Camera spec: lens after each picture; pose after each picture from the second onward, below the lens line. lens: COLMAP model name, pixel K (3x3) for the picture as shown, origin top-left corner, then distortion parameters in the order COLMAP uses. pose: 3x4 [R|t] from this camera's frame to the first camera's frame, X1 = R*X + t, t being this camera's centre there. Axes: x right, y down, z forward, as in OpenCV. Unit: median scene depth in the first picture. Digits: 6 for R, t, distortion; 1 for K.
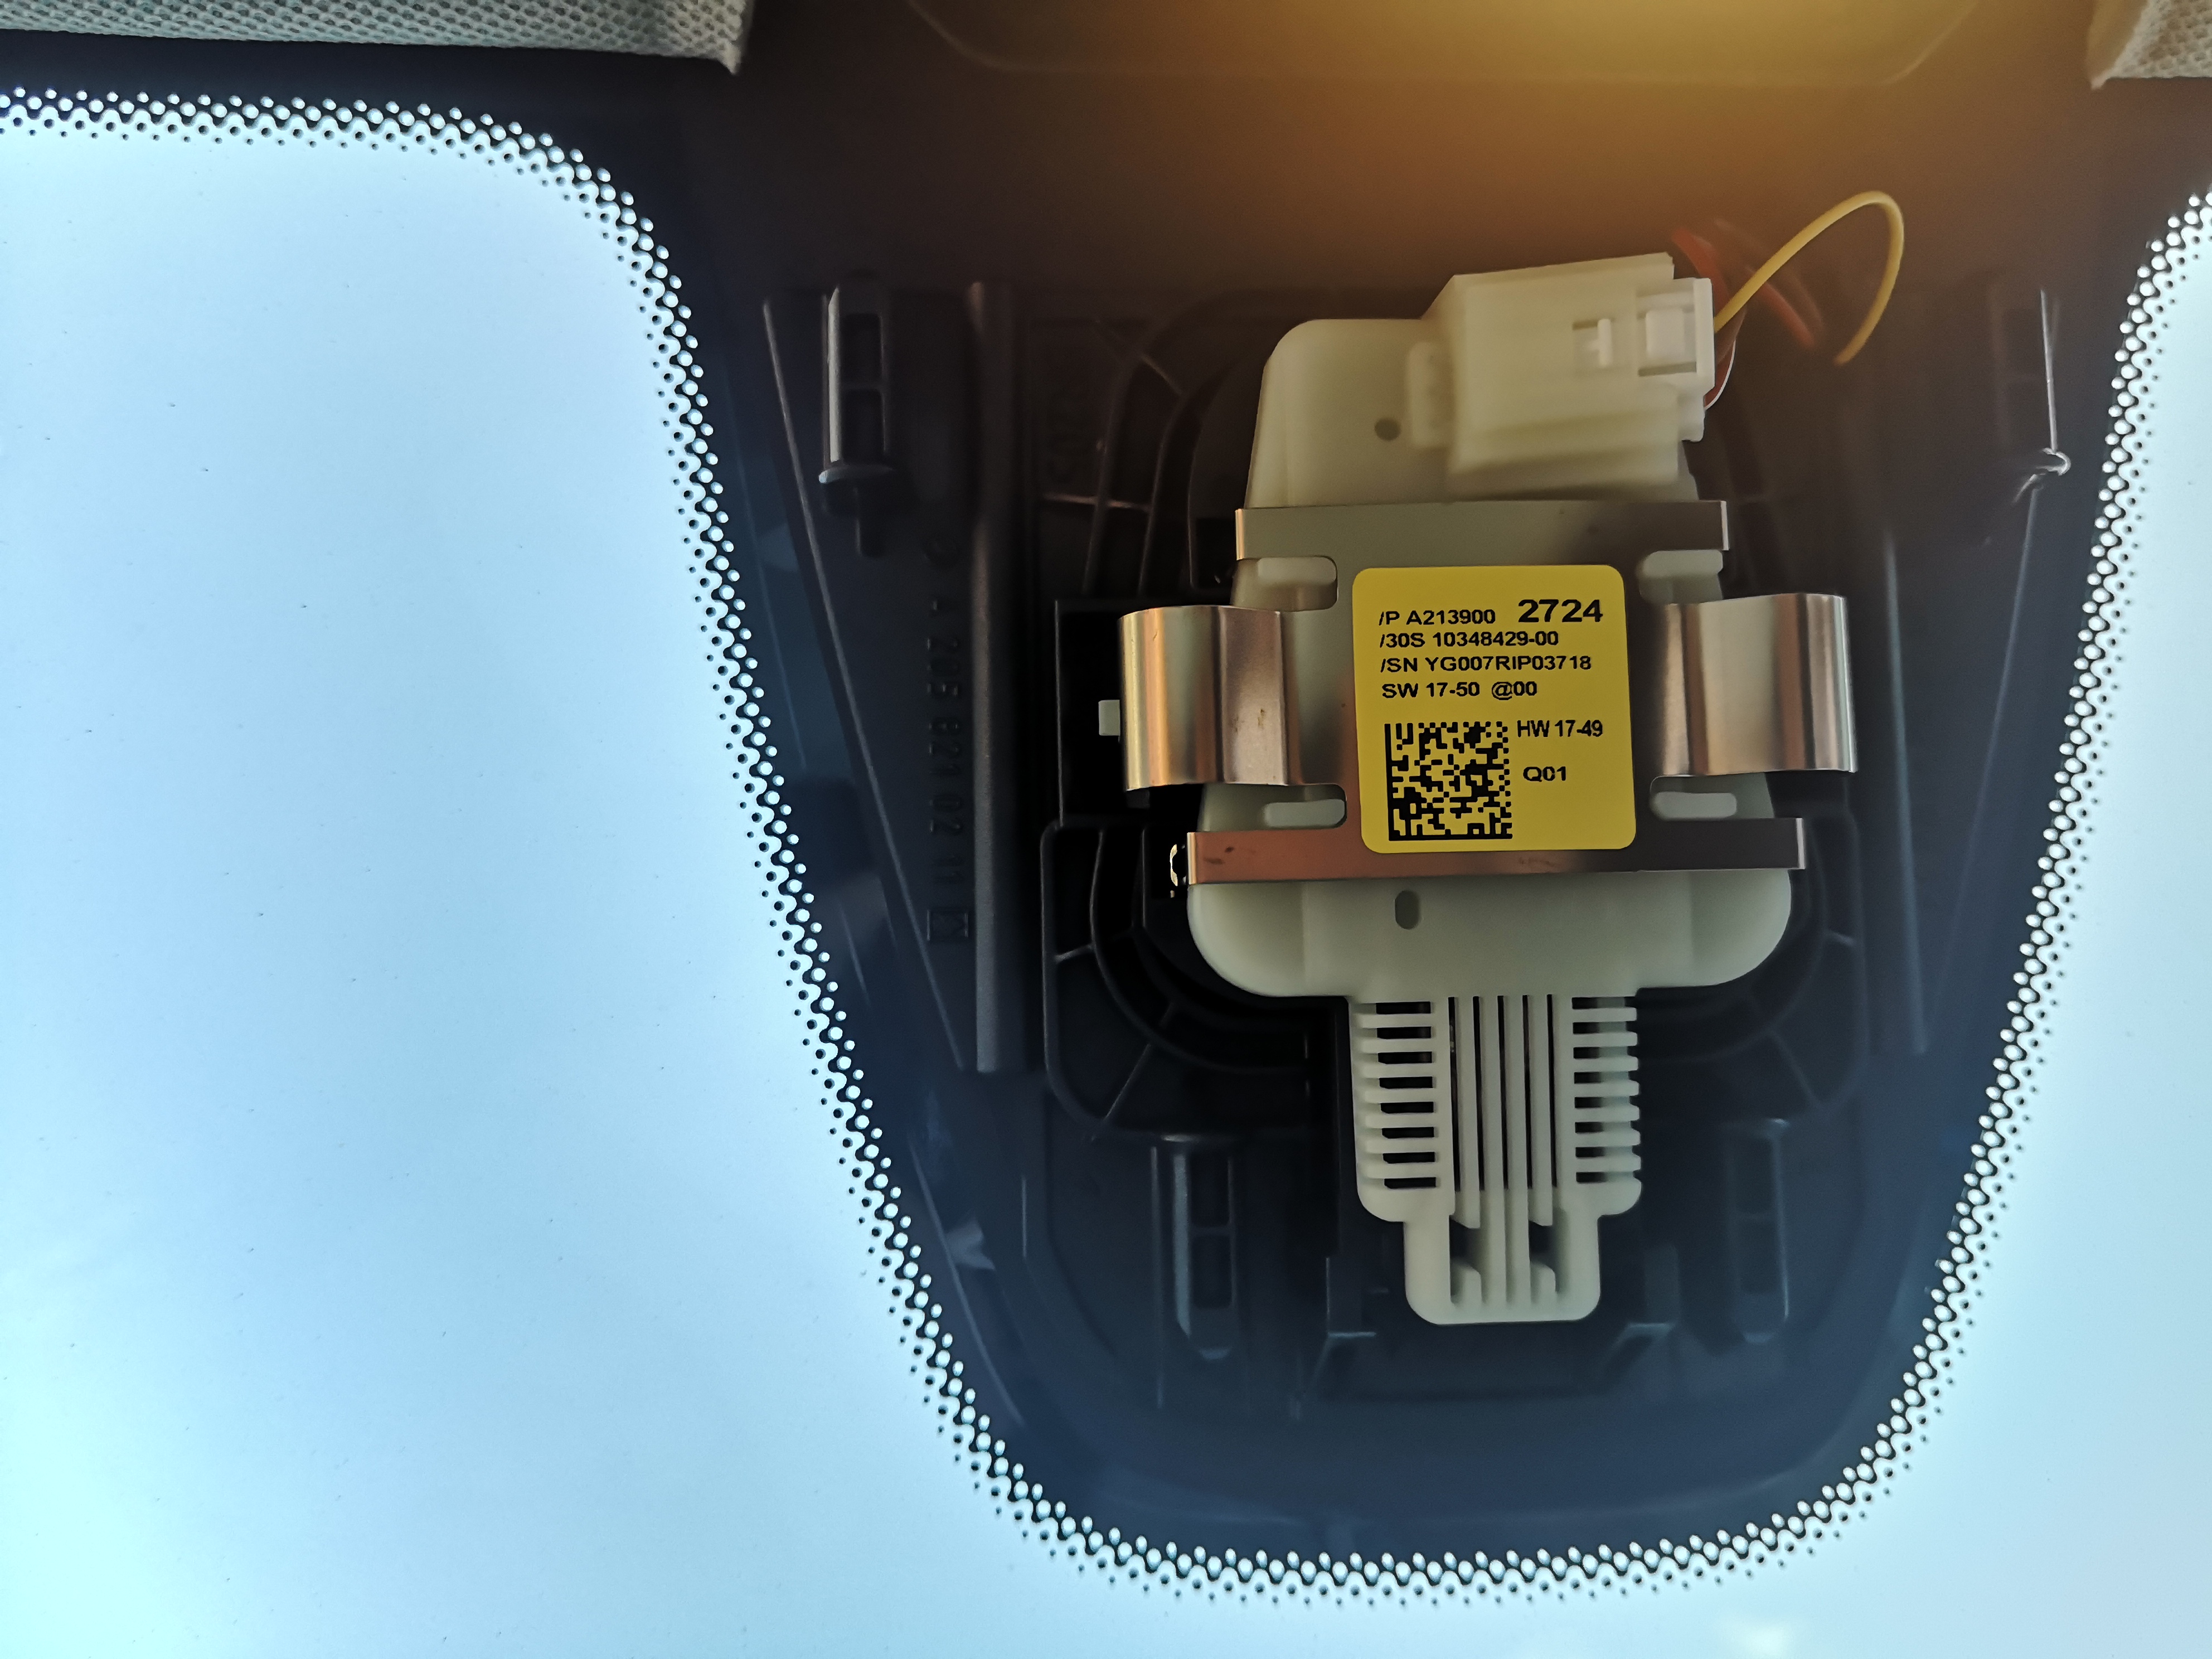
lens RADIAL K [[1736.5, 0, 1104.2], [0, 1736.5, 803.5], [0, 0, 1]] dist [0.053081, -0.091326]
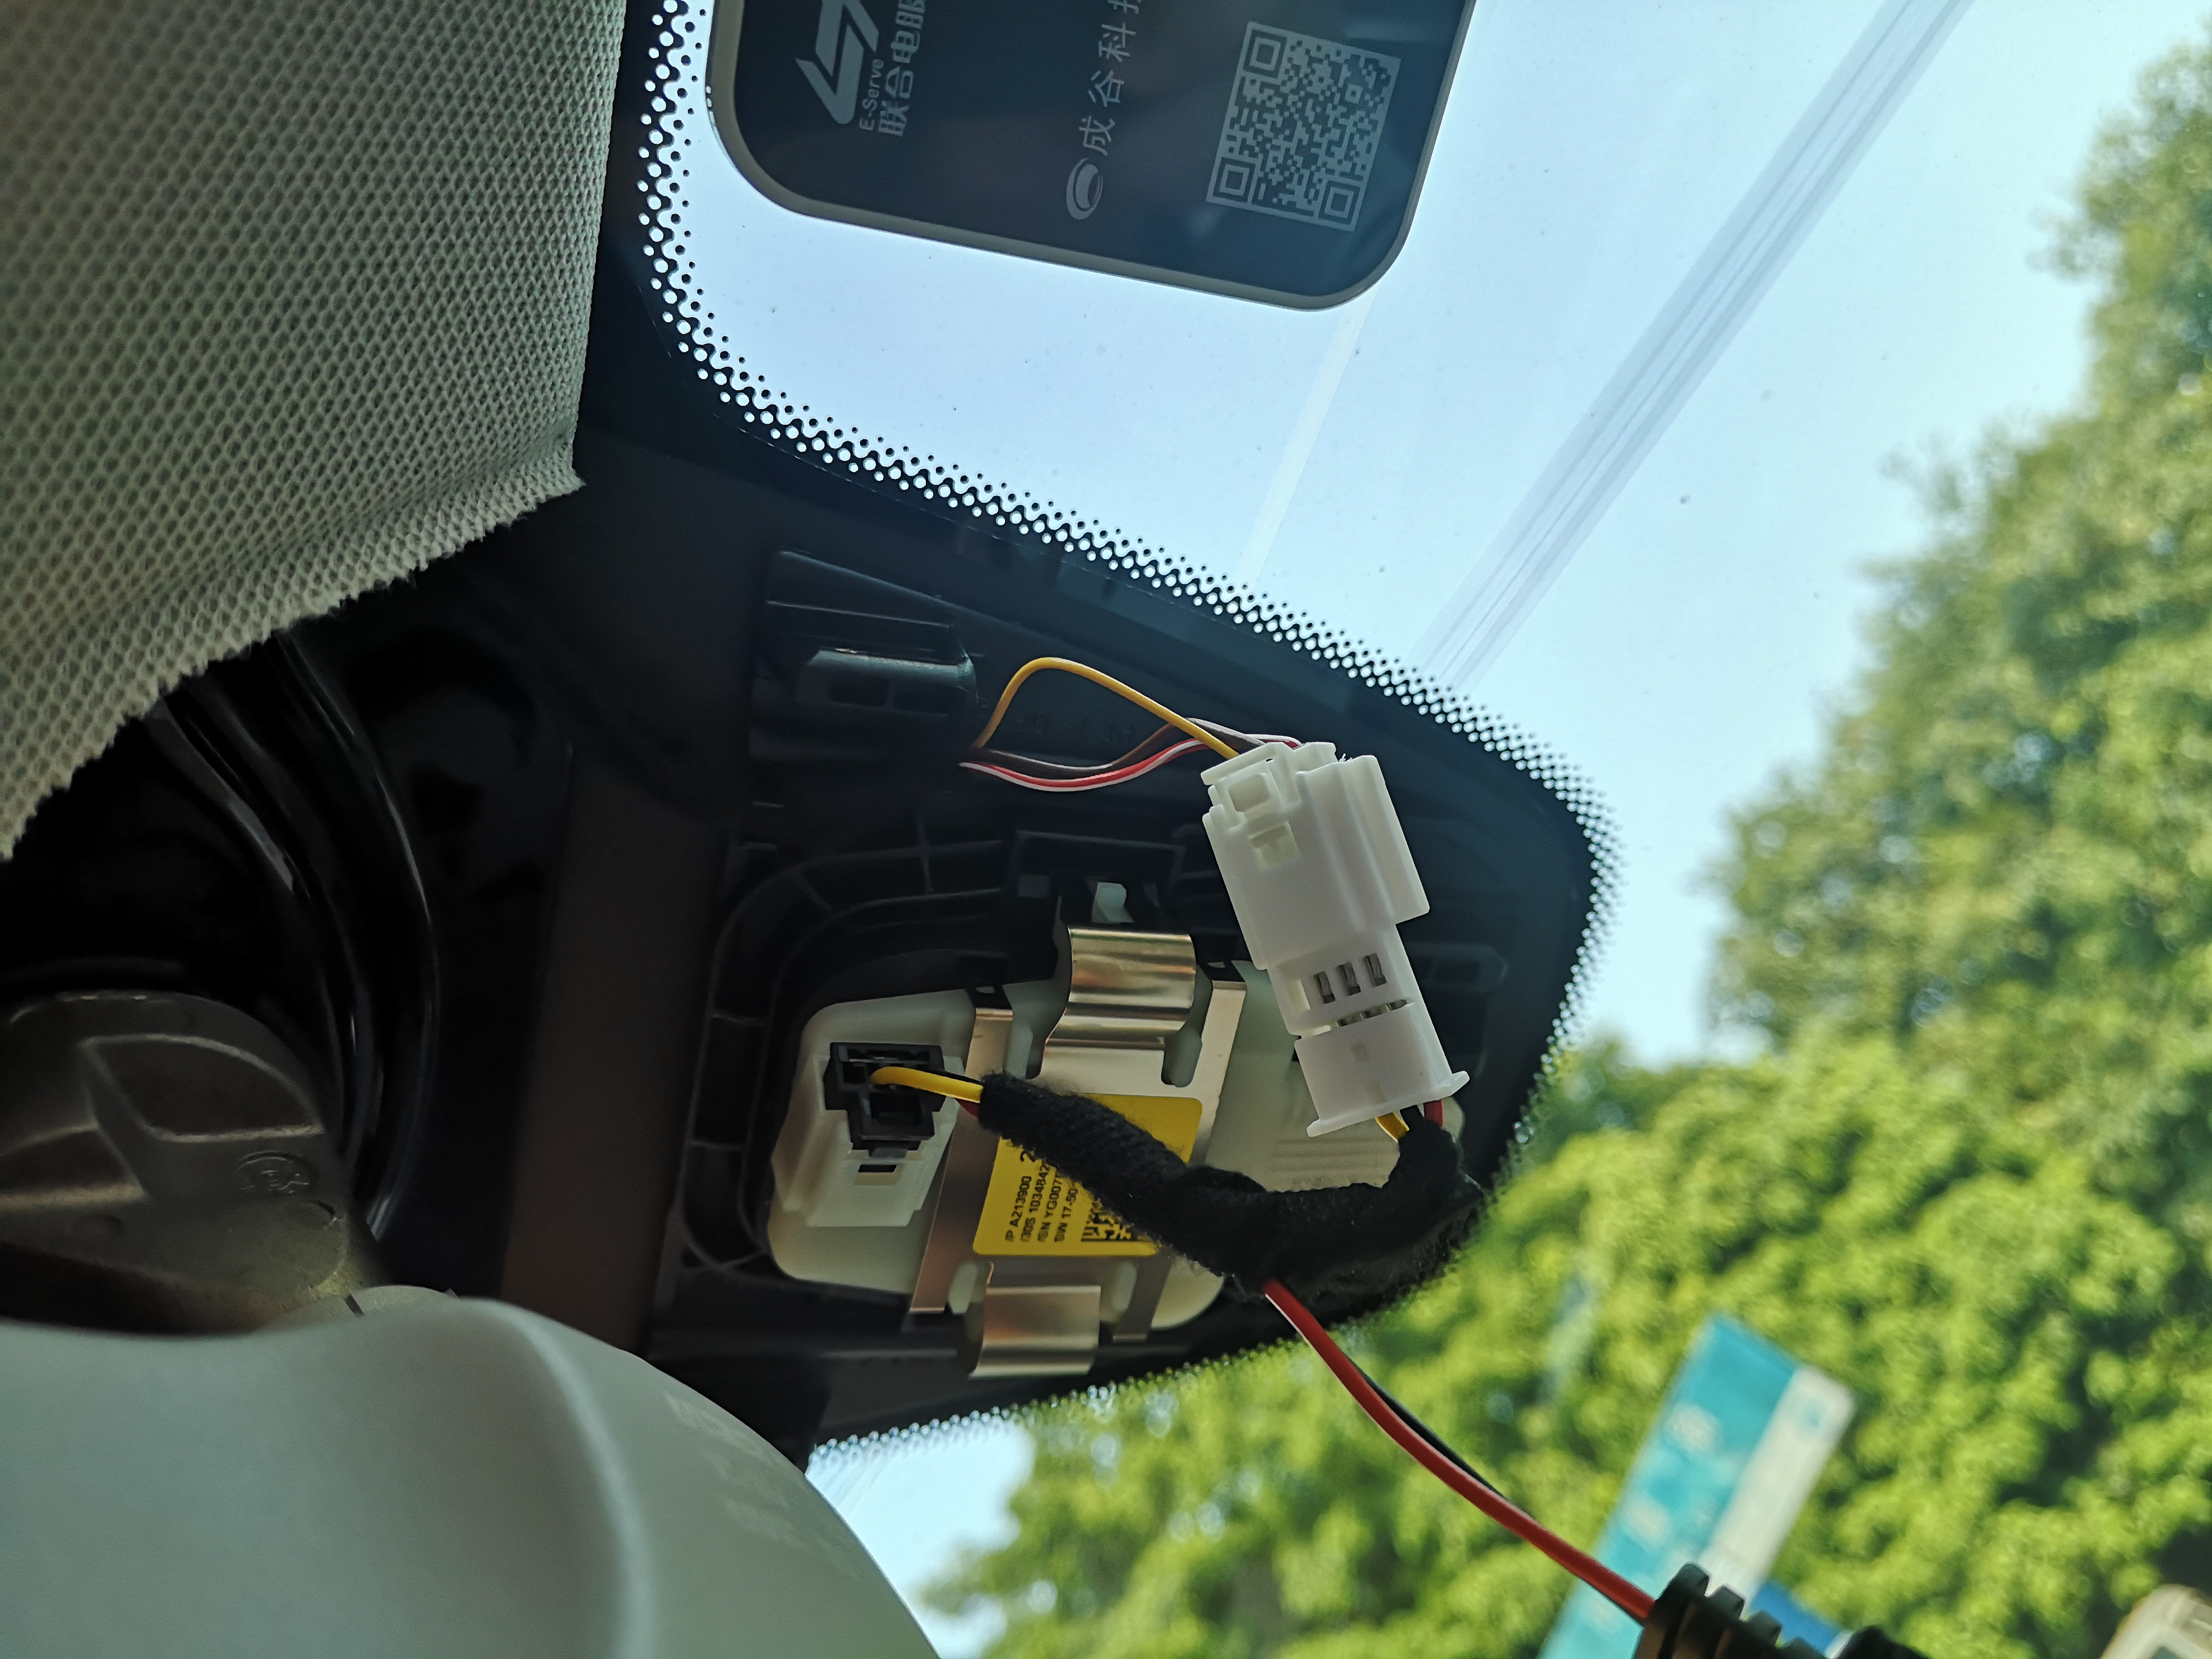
lens RADIAL K [[1766.4, 0, 1106.0], [0, 1766.4, 829.5], [0, 0, 1]] dist [0.064528, -0.123130]
pose [[0.255785, -0.871649, -0.418093, 1.077098], [0.903930, 0.062307, 0.423117, -0.668236], [-0.342759, -0.486154, 0.803847, -0.019877]]
